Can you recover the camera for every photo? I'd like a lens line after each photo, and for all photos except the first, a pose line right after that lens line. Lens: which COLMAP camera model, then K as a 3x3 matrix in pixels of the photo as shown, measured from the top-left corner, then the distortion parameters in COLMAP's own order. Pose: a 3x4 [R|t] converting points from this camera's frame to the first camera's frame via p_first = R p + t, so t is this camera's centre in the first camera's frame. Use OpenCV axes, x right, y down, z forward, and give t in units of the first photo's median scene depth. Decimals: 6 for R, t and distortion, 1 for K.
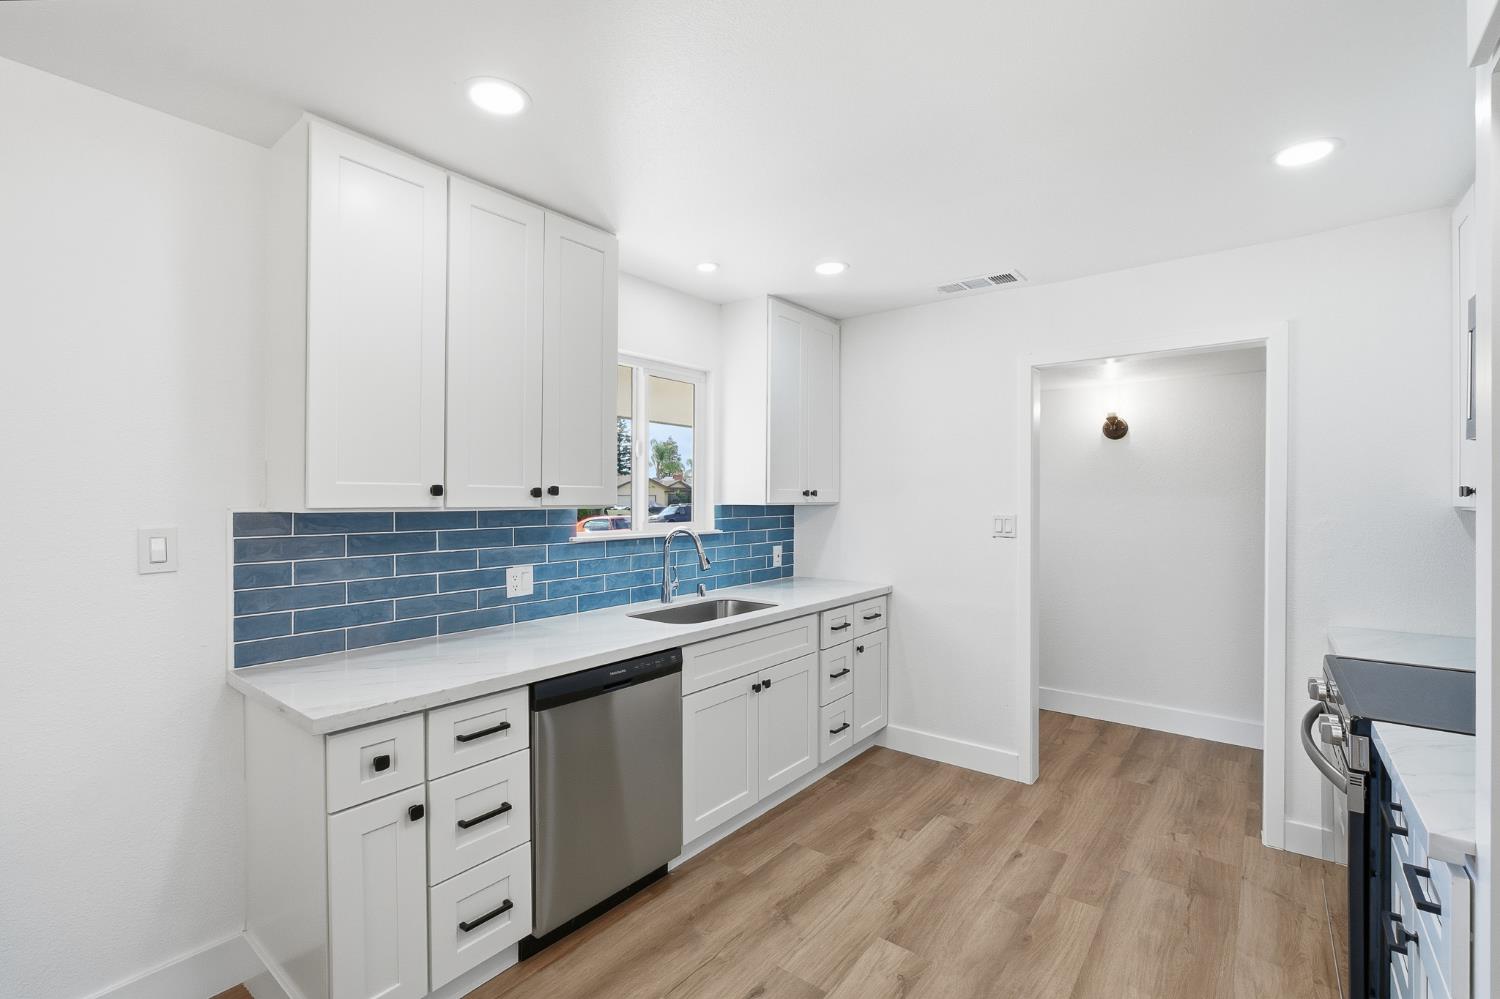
lens RADIAL K [[662.2, 0, 742.3], [0, 662.2, 494.9], [0, 0, 1]] dist [-0.000006, -0.000146]
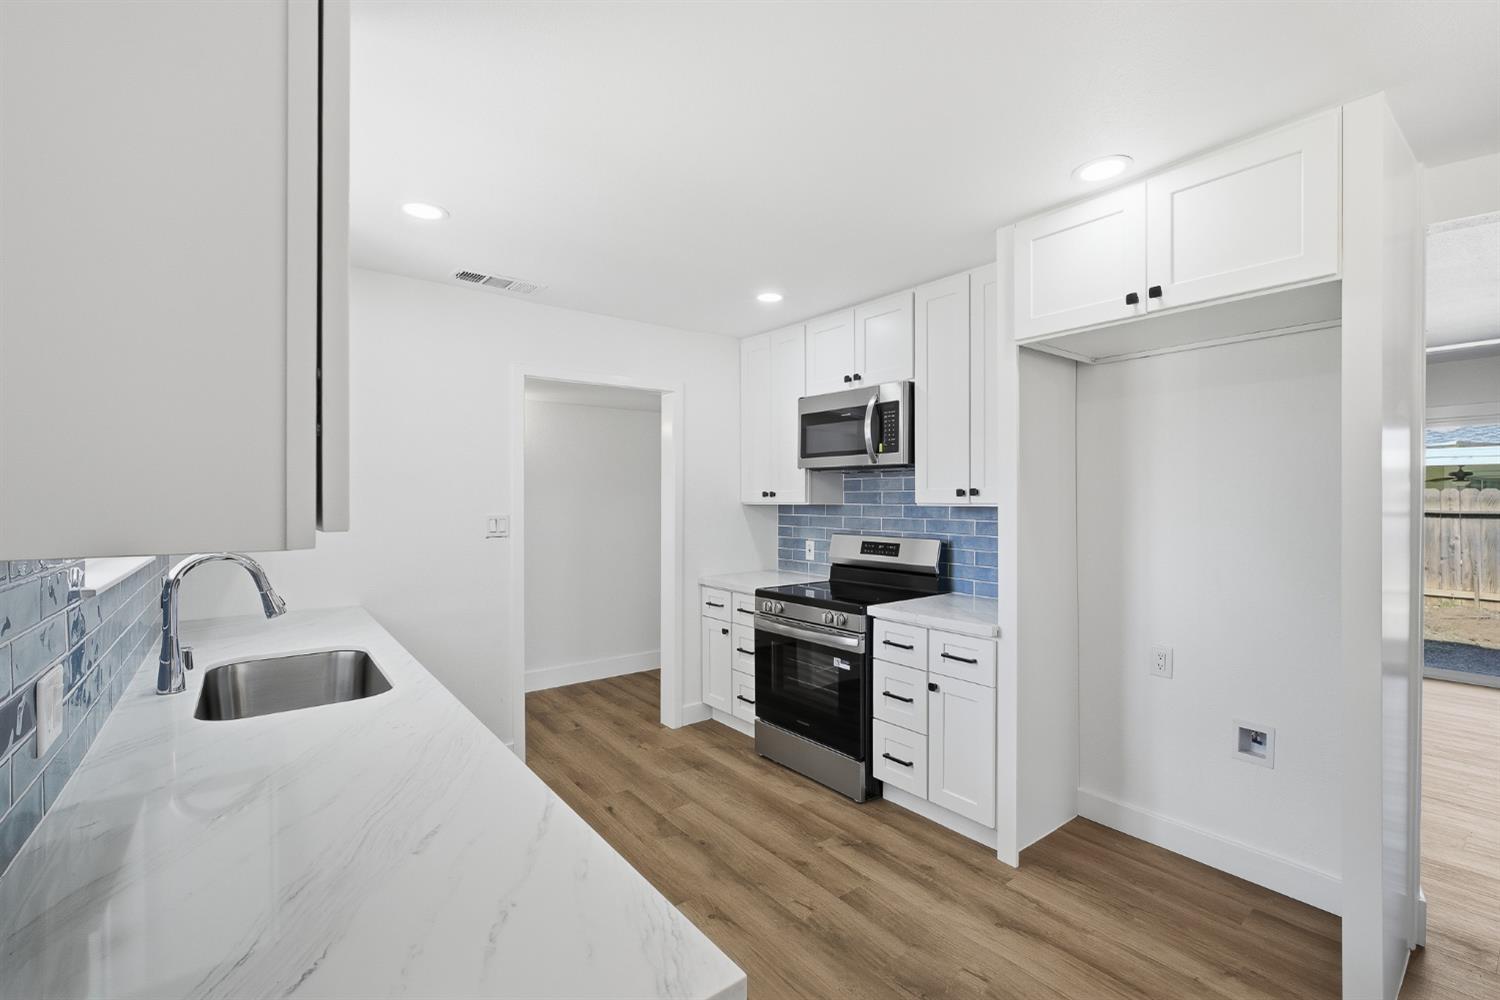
lens RADIAL K [[662.2, 0, 743.2], [0, 662.2, 500.1], [0, 0, 1]] dist [-0.000006, -0.000146]
pose [[0.249148, -0.009892, 0.968415, -0.645281], [0.001664, 0.999951, 0.009786, -0.002399], [-0.968464, -0.000827, 0.249153, 0.498056]]
